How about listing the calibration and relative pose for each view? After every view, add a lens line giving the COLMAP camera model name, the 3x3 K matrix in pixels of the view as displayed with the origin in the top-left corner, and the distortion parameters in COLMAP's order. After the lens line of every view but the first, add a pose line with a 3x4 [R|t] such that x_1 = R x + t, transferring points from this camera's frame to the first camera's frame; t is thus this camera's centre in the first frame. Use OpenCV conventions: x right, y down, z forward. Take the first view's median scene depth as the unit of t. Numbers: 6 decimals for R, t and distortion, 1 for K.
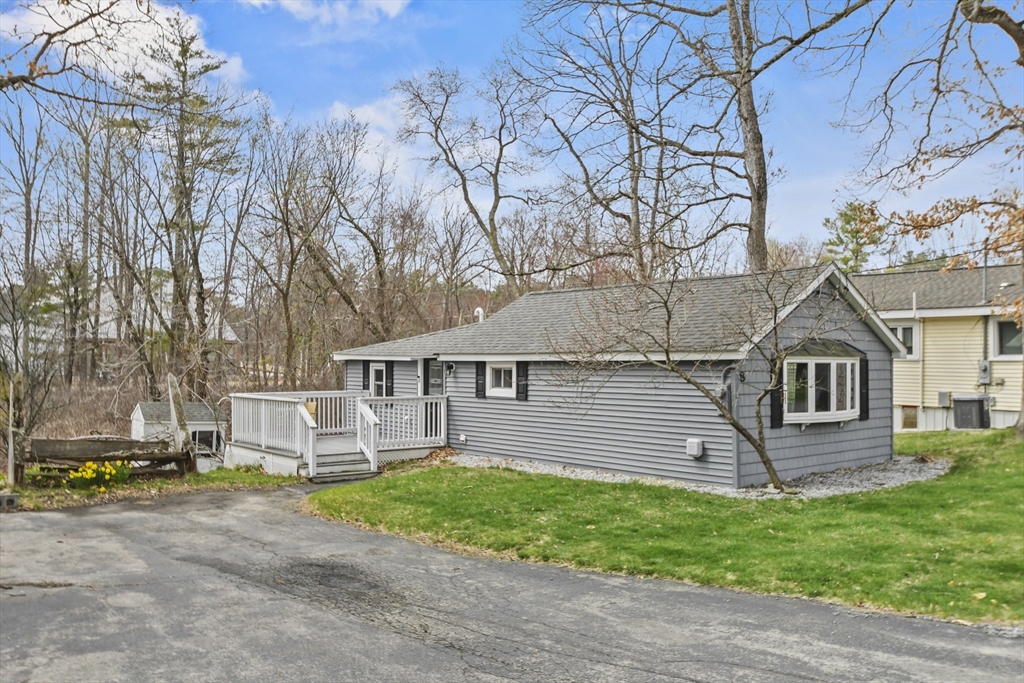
lens RADIAL K [[900.6, 0, 496.4], [0, 900.6, 370.9], [0, 0, 1]] dist [-0.064001, 0.001416]
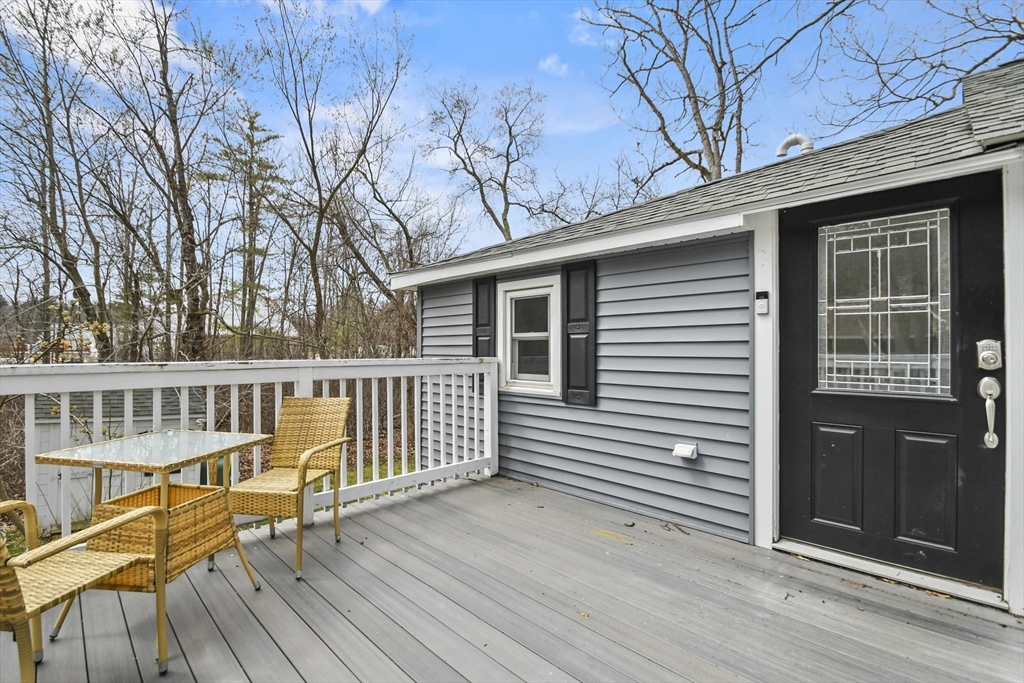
lens RADIAL K [[455.7, 0, 503.2], [0, 455.7, 351.0], [0, 0, 1]] dist [-0.000887, -0.000783]
pose [[0.992585, -0.008777, 0.121235, -0.161765], [0.010051, 0.999900, -0.009907, 0.021022], [-0.121136, 0.011052, 0.992574, 0.812814]]
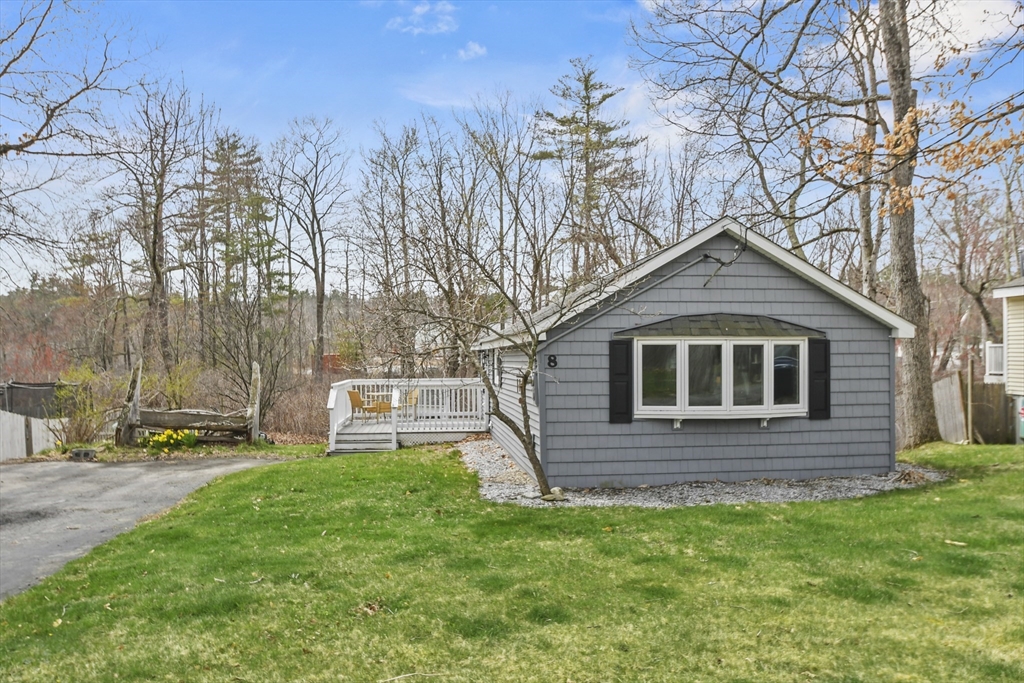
lens RADIAL K [[825.1, 0, 510.9], [0, 825.1, 349.2], [0, 0, 1]] dist [-0.036997, -0.001817]
pose [[0.819257, -0.012848, -0.573283, 0.573150], [0.000297, 0.999758, -0.021982, 0.010070], [0.573427, 0.017839, 0.819063, 0.260976]]
